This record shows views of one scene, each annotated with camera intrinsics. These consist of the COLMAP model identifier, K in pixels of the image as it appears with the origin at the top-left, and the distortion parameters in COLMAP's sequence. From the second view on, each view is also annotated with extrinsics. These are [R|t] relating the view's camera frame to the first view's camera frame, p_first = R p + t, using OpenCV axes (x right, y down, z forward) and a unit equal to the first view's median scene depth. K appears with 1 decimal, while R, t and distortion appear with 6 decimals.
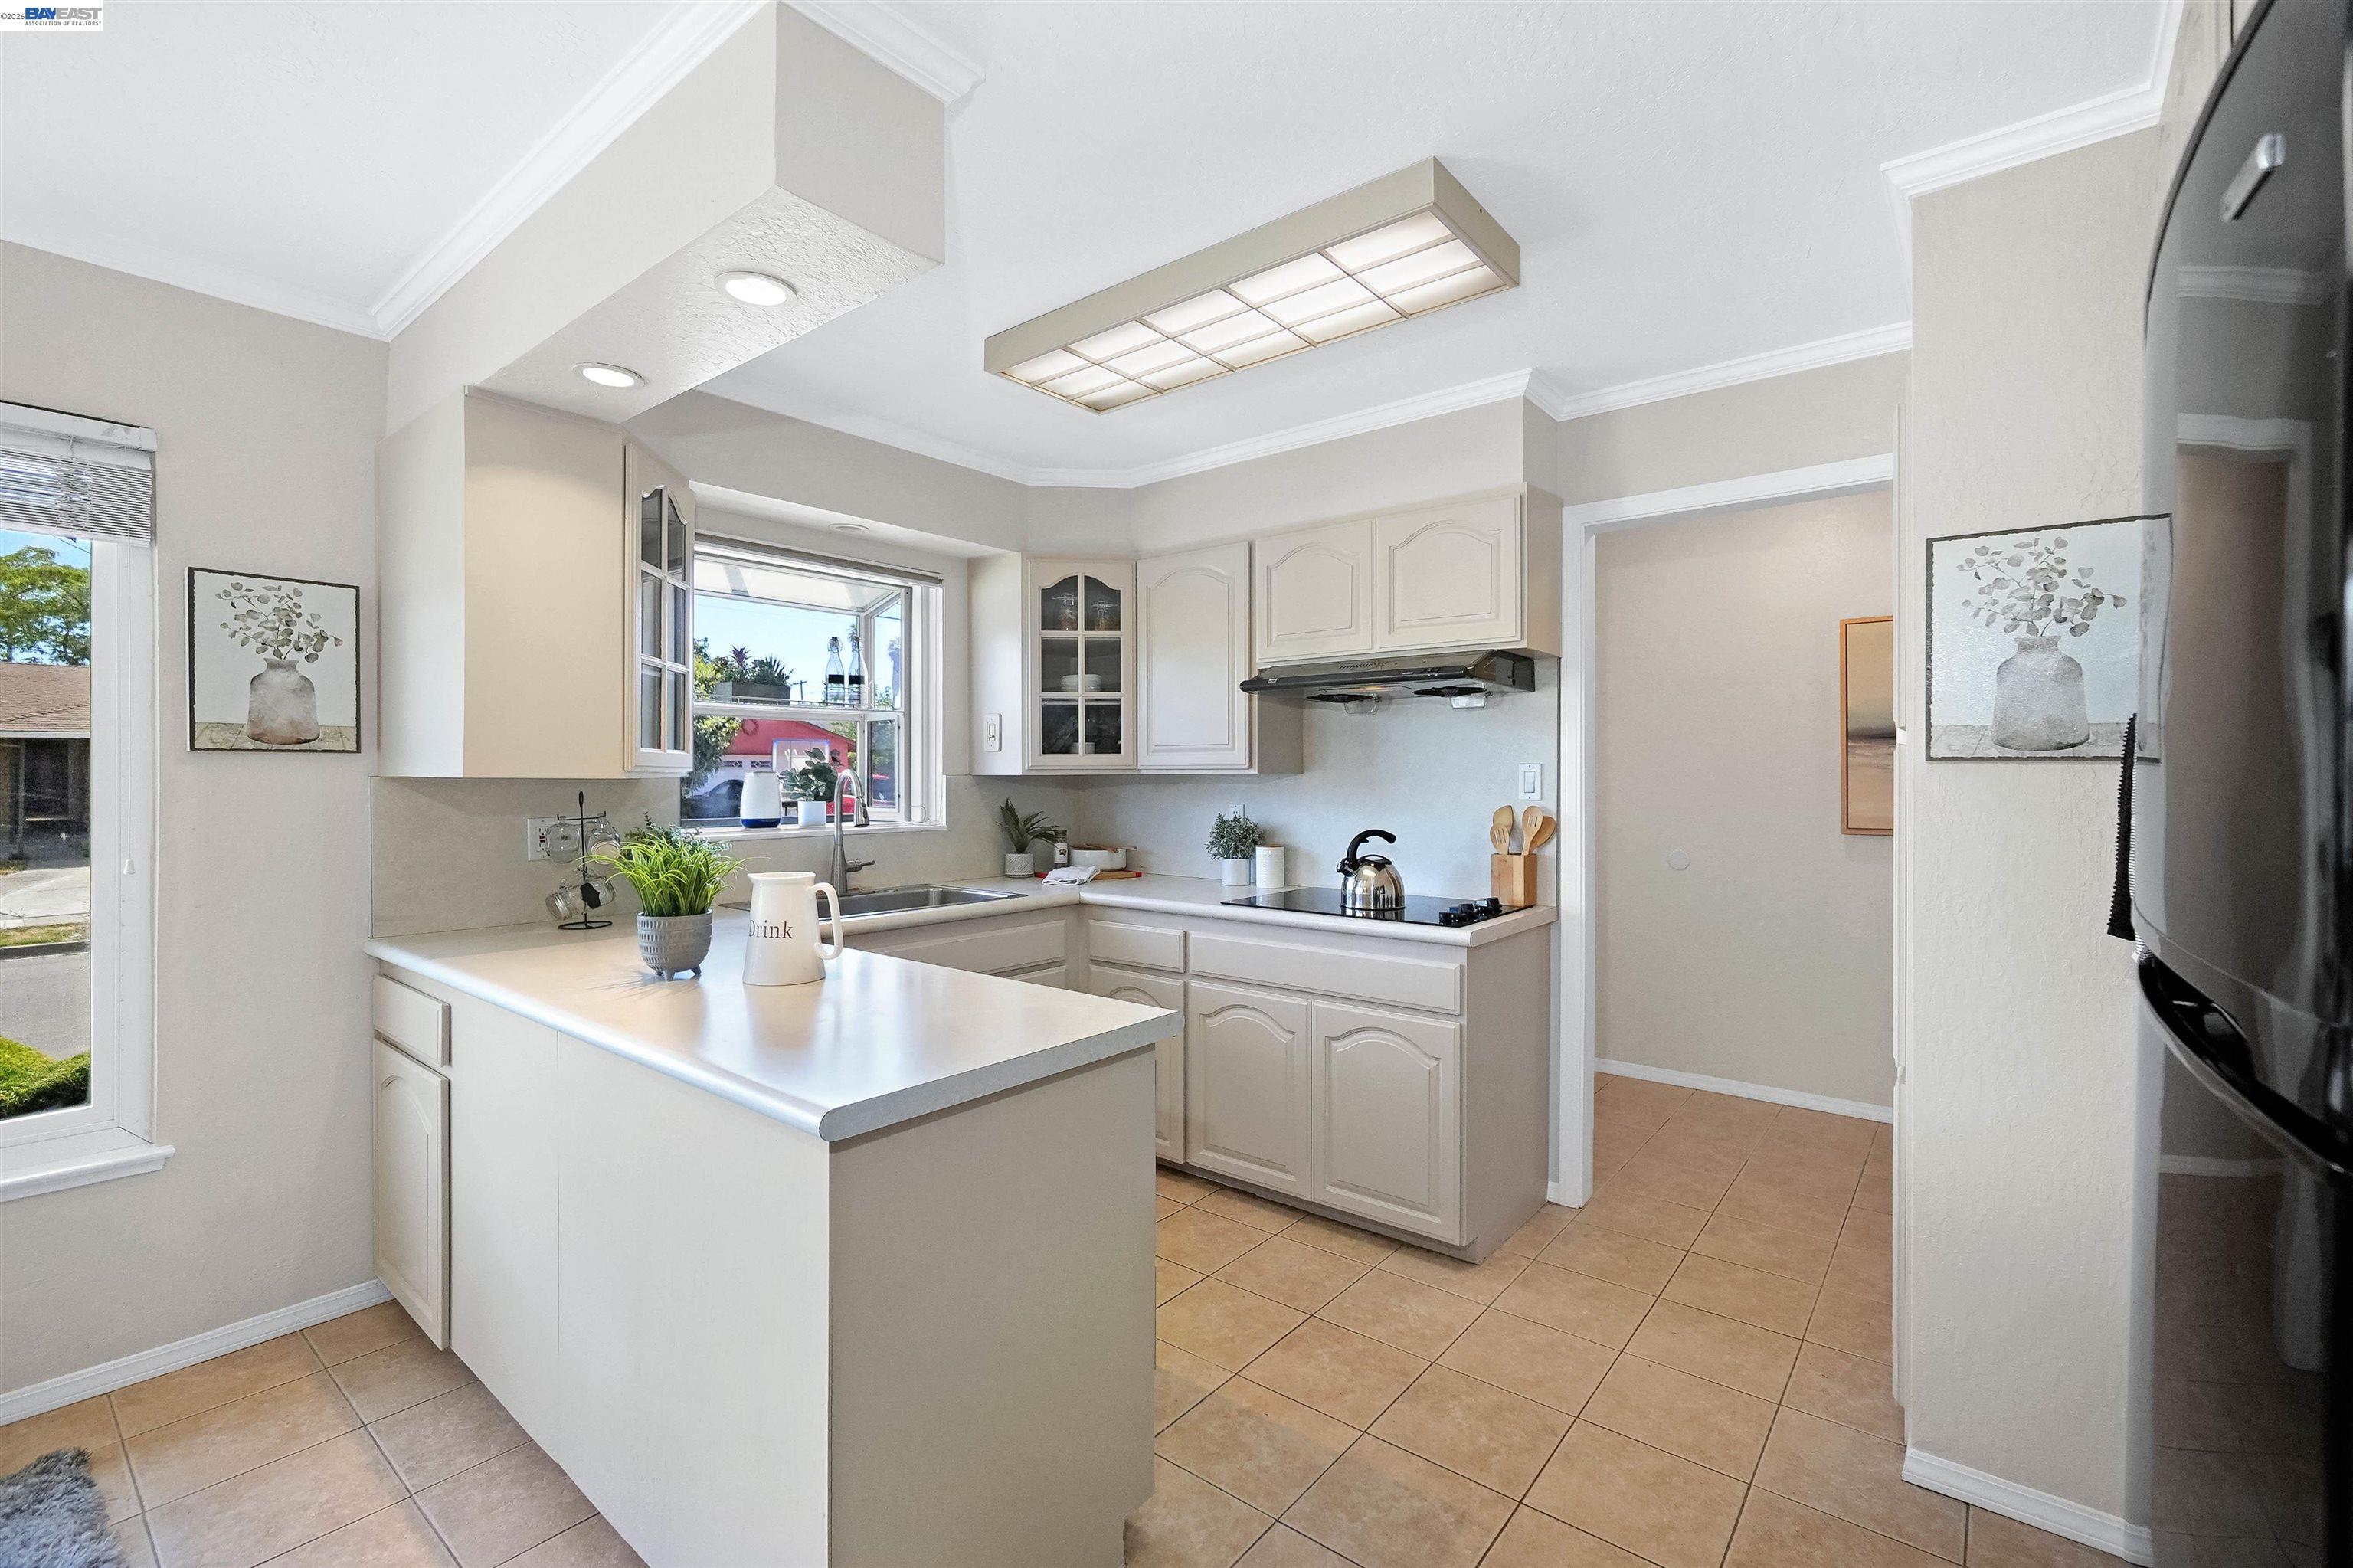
lens RADIAL K [[1029.5, 0, 1166.1], [0, 1029.5, 775.9], [0, 0, 1]] dist [-0.001814, -0.000379]
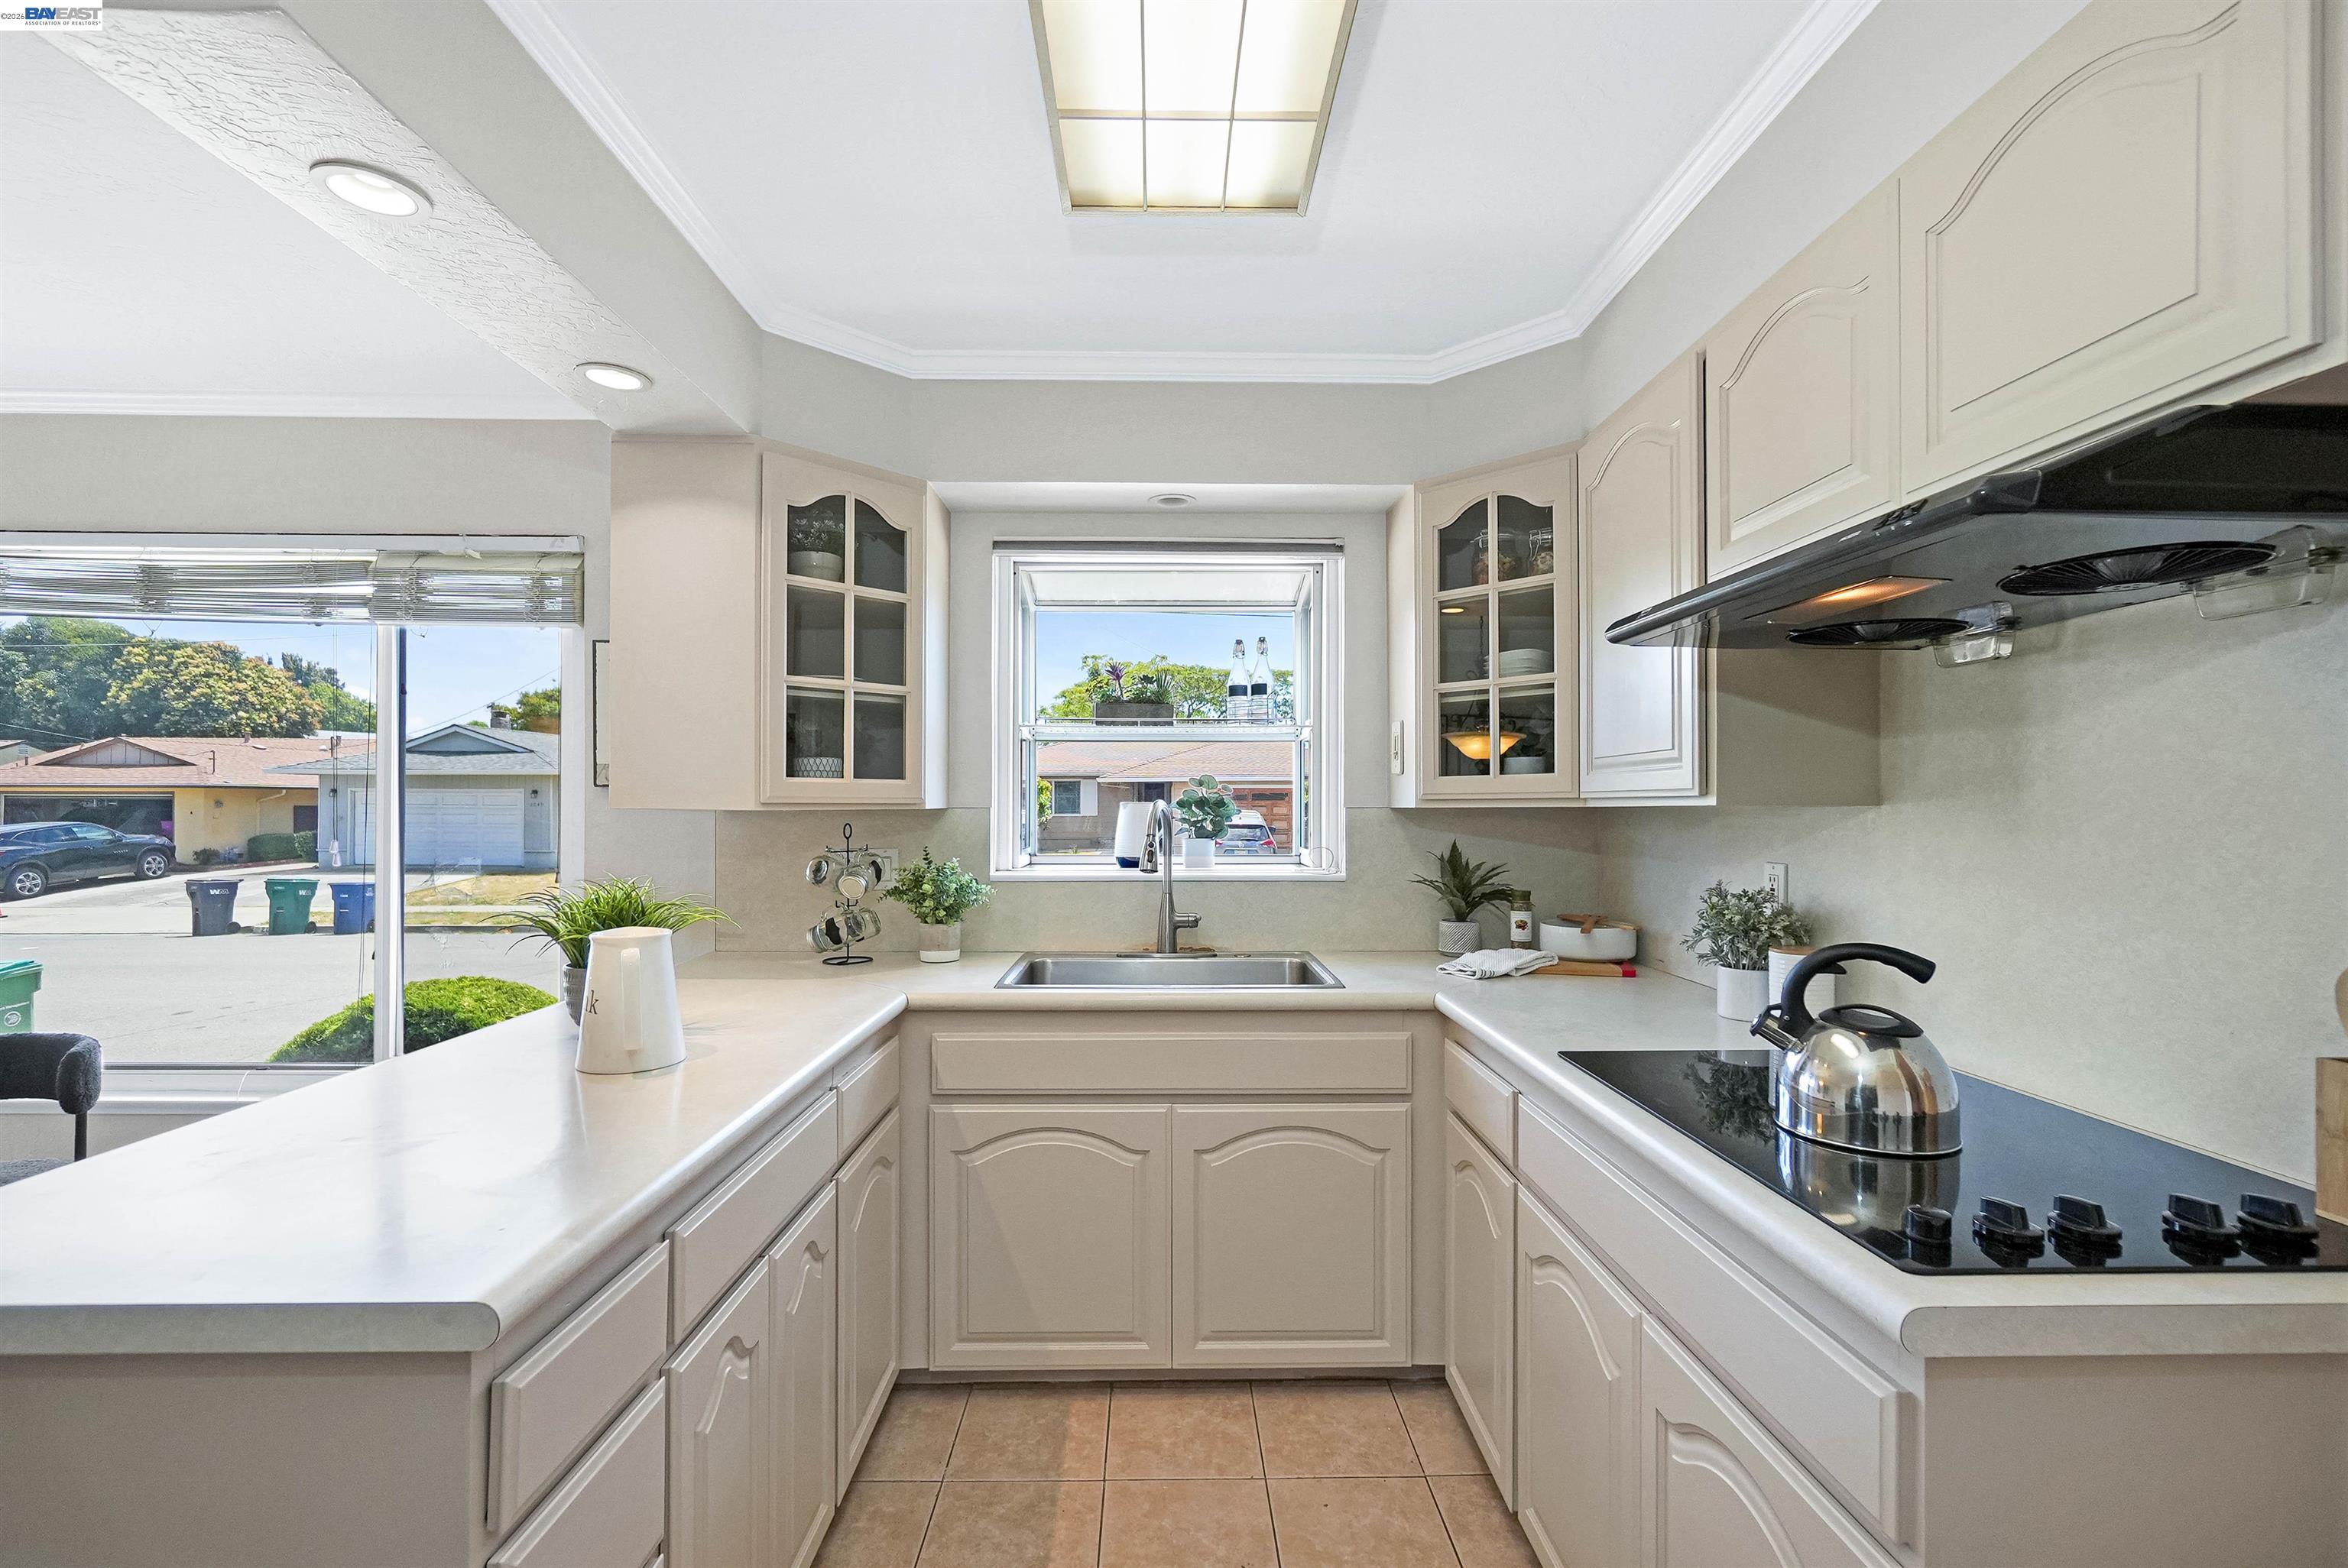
lens RADIAL K [[1029.8, 0, 1173.4], [0, 1029.8, 809.5], [0, 0, 1]] dist [-0.002912, -0.000110]
pose [[0.645831, 0.003495, -0.763473, 0.284675], [-0.001645, 0.999994, 0.003186, -0.001898], [0.763479, -0.000802, 0.645832, 0.443561]]
